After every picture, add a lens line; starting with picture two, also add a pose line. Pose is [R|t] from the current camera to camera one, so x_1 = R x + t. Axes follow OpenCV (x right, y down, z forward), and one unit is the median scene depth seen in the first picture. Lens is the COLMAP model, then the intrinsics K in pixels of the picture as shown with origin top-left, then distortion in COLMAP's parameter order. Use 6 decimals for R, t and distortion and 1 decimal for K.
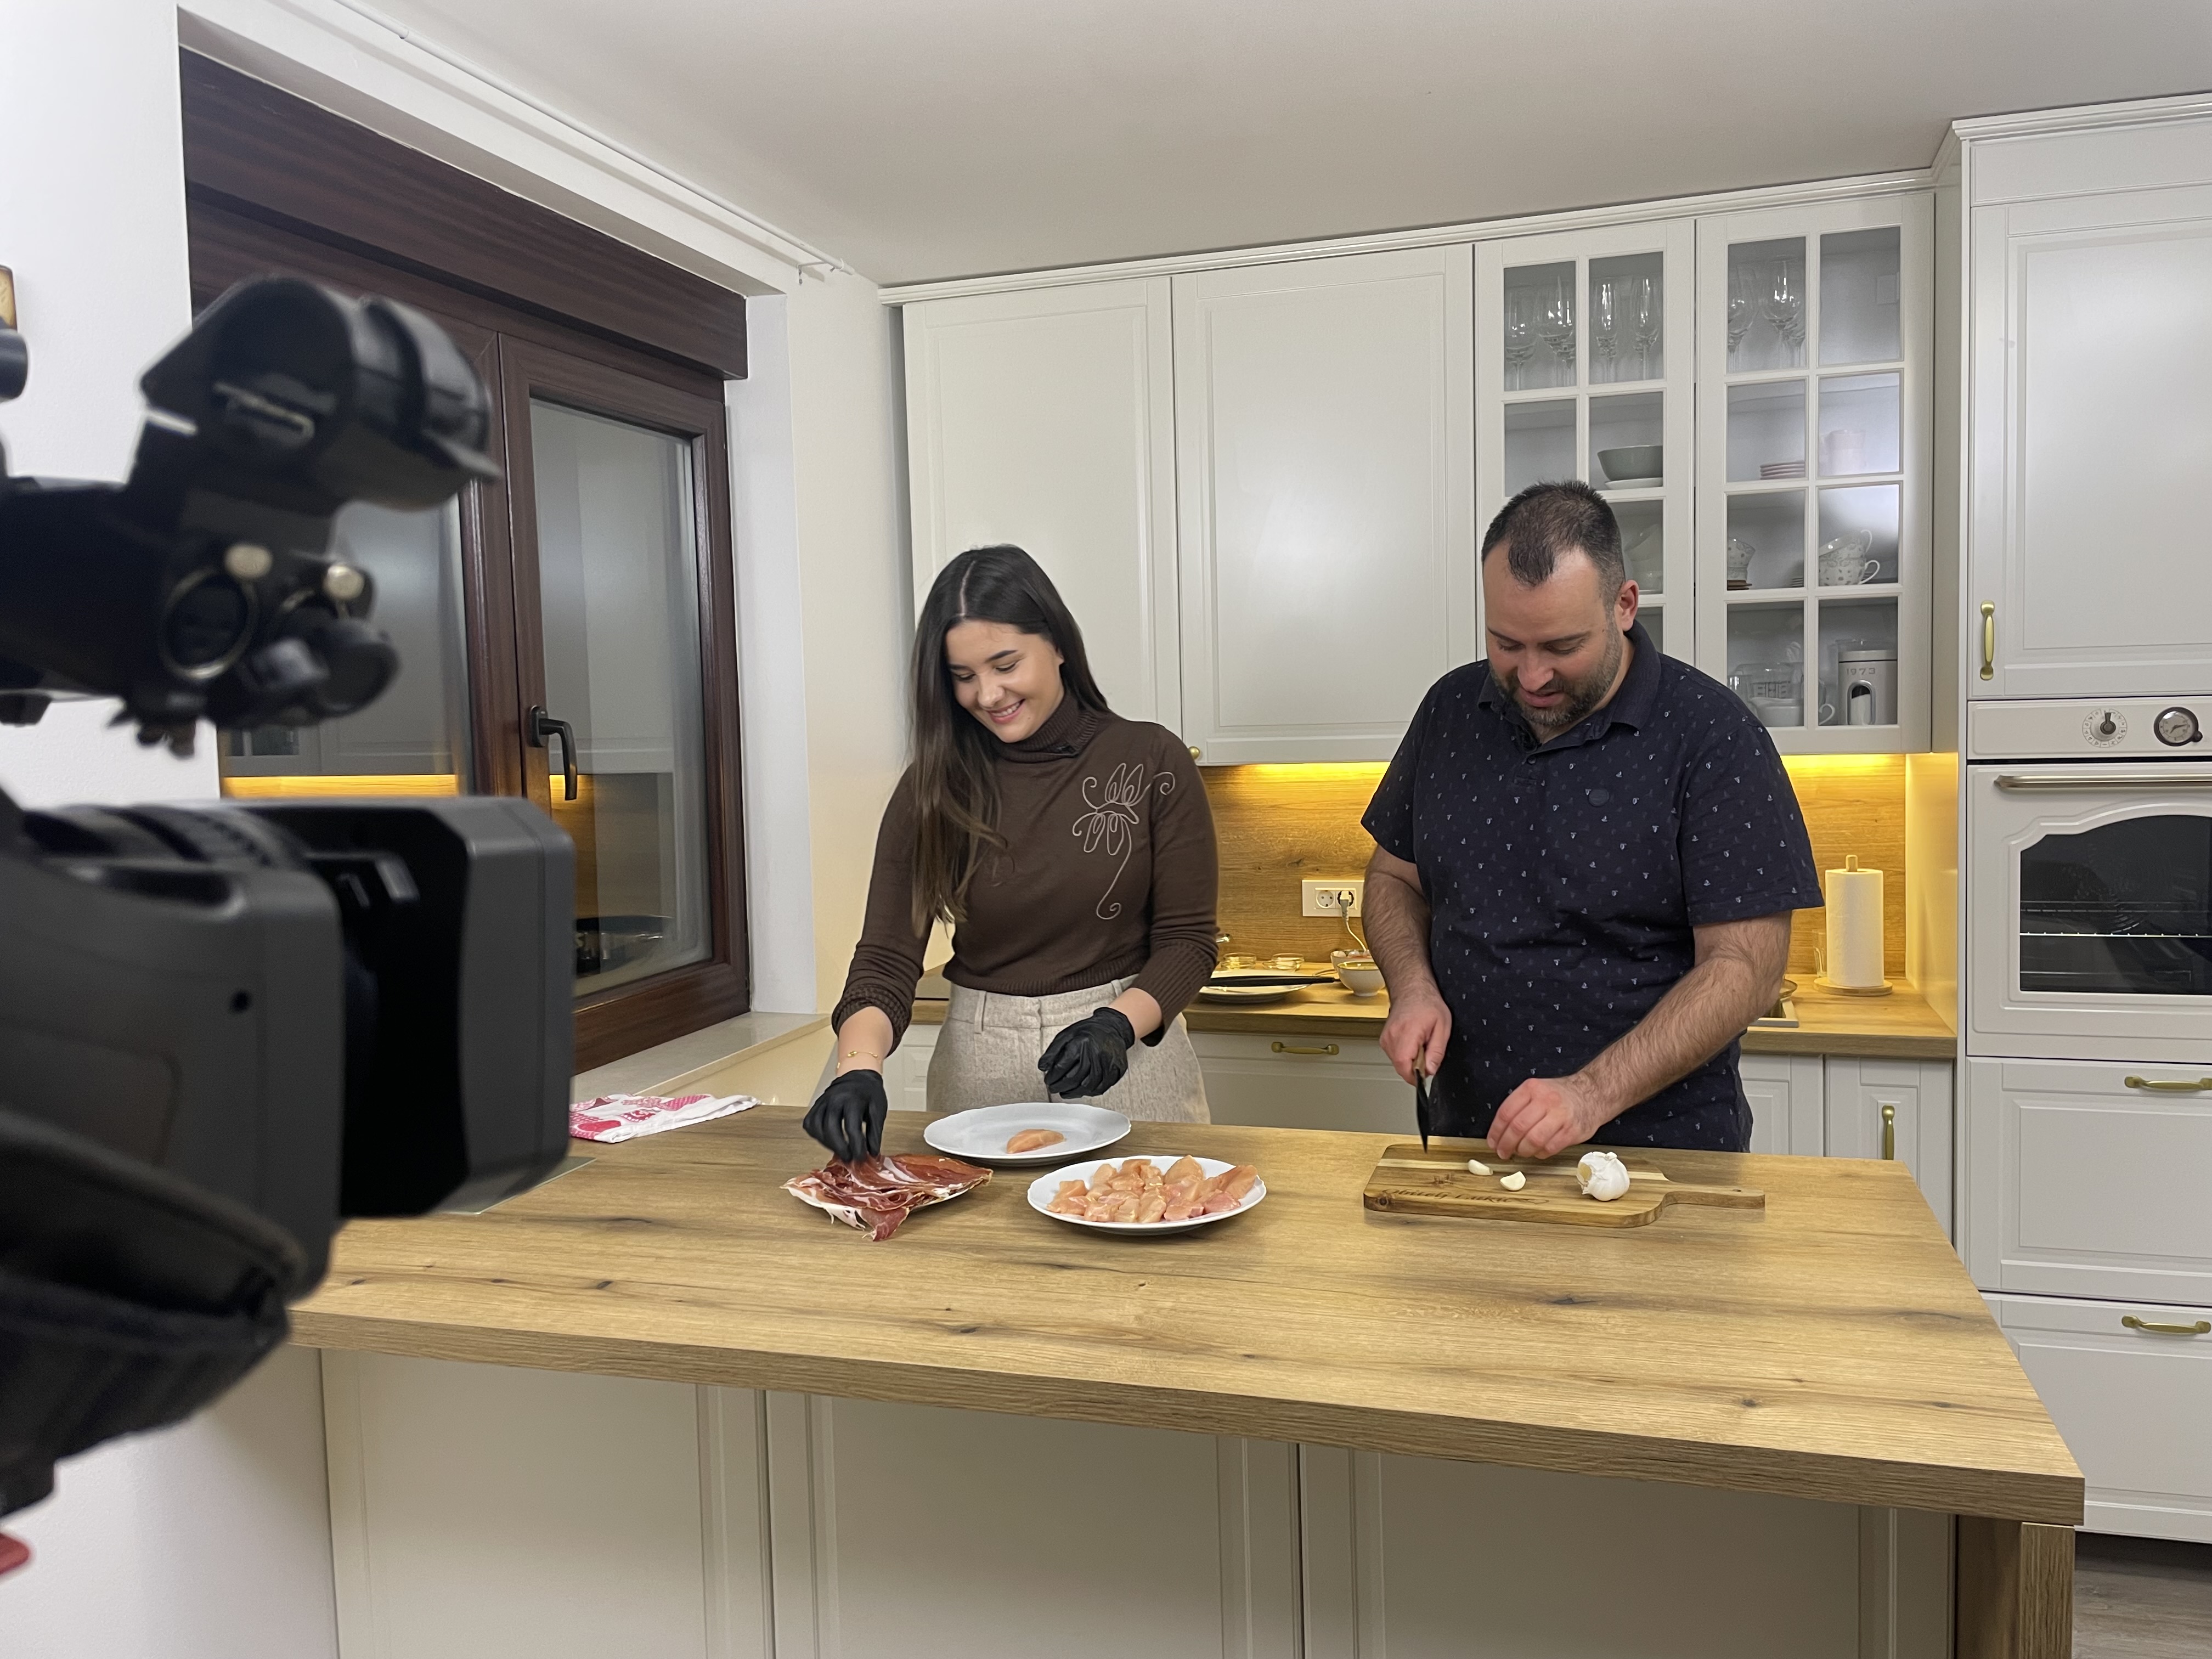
lens RADIAL K [[1699.6, 0, 1134.7], [0, 1699.6, 818.4], [0, 0, 1]] dist [0.090259, -0.120364]
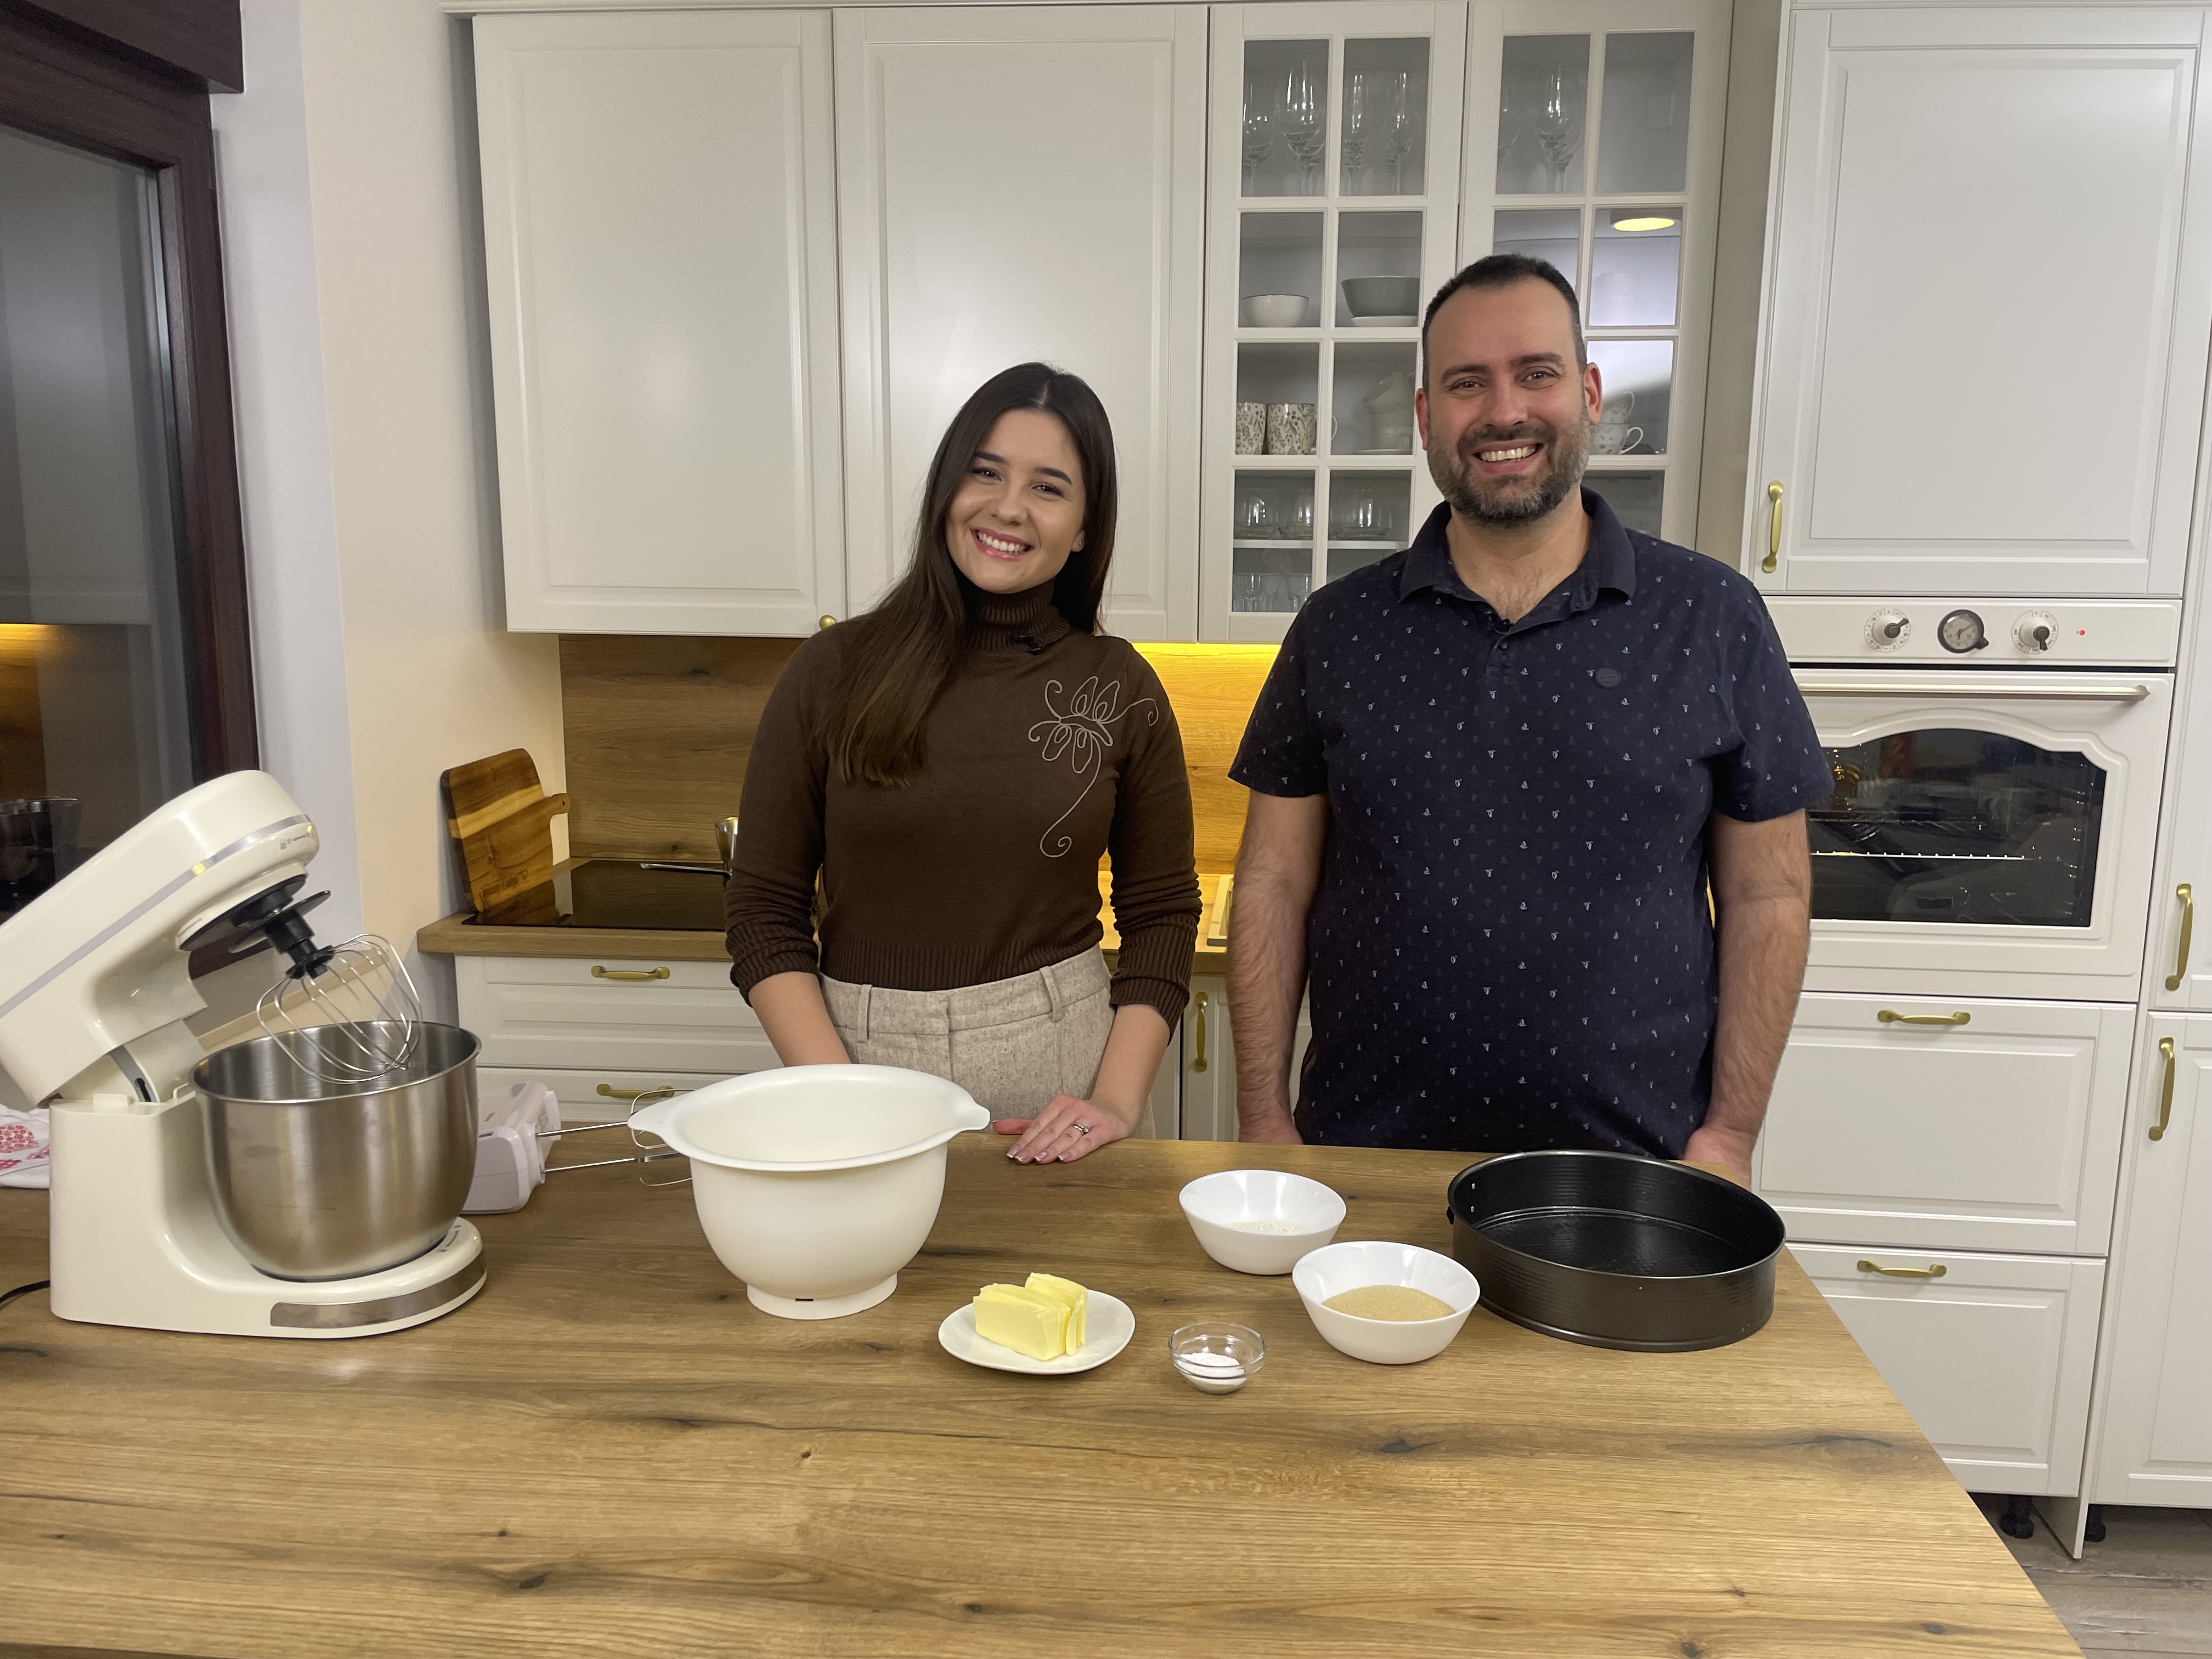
lens RADIAL K [[1699.6, 0, 1134.7], [0, 1699.6, 818.4], [0, 0, 1]] dist [0.090259, -0.120364]
pose [[0.978671, 0.003263, 0.205409, -0.008871], [-0.022895, 0.995377, 0.093273, -0.046722], [-0.204155, -0.095987, 0.974221, 0.311275]]
